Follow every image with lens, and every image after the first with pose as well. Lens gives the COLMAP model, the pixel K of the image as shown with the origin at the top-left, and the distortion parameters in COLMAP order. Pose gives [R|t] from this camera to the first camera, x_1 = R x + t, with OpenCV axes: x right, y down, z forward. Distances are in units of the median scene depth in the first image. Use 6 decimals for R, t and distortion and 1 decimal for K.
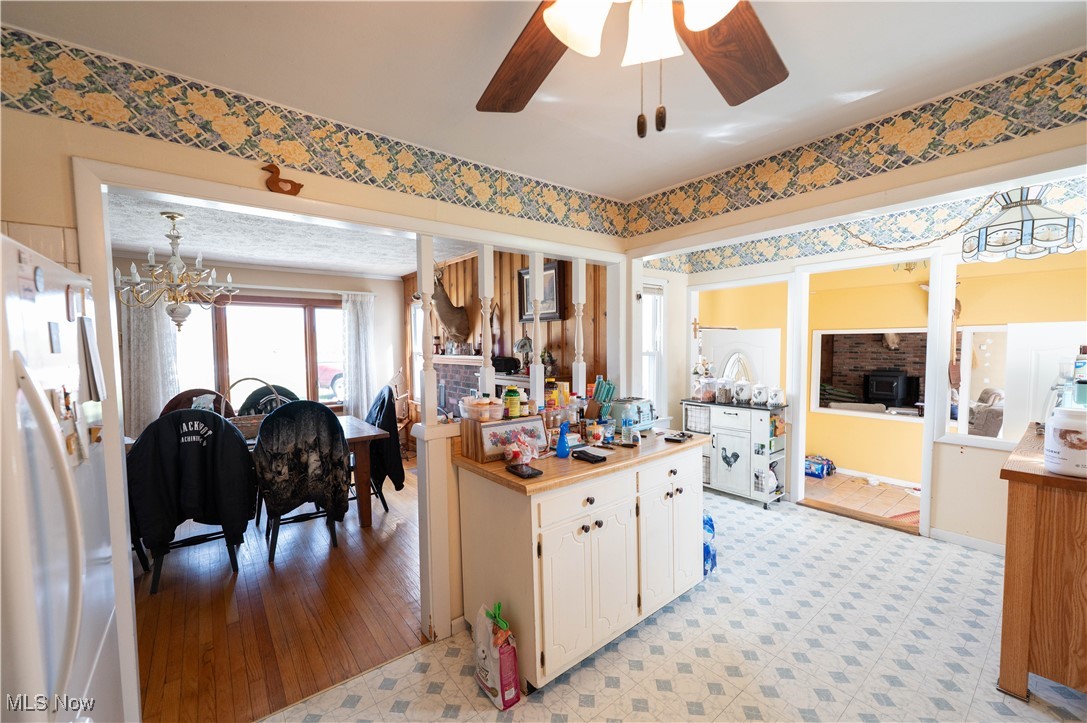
lens RADIAL K [[422.4, 0, 544.9], [0, 422.4, 366.5], [0, 0, 1]] dist [0.000770, 0.000016]
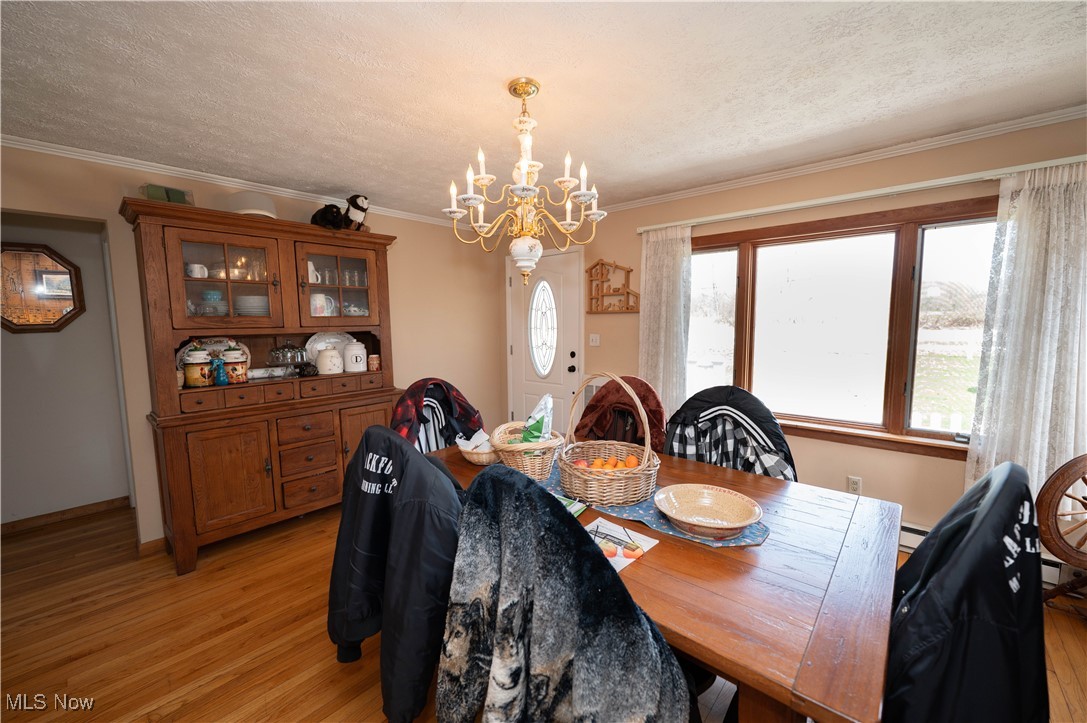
lens RADIAL K [[422.4, 0, 544.0], [0, 422.4, 366.2], [0, 0, 1]] dist [0.000770, 0.000016]
pose [[0.168150, 0.110951, -0.979498, -0.140700], [-0.045209, 0.993468, 0.104772, -0.016936], [0.984724, 0.026664, 0.172067, 0.509725]]
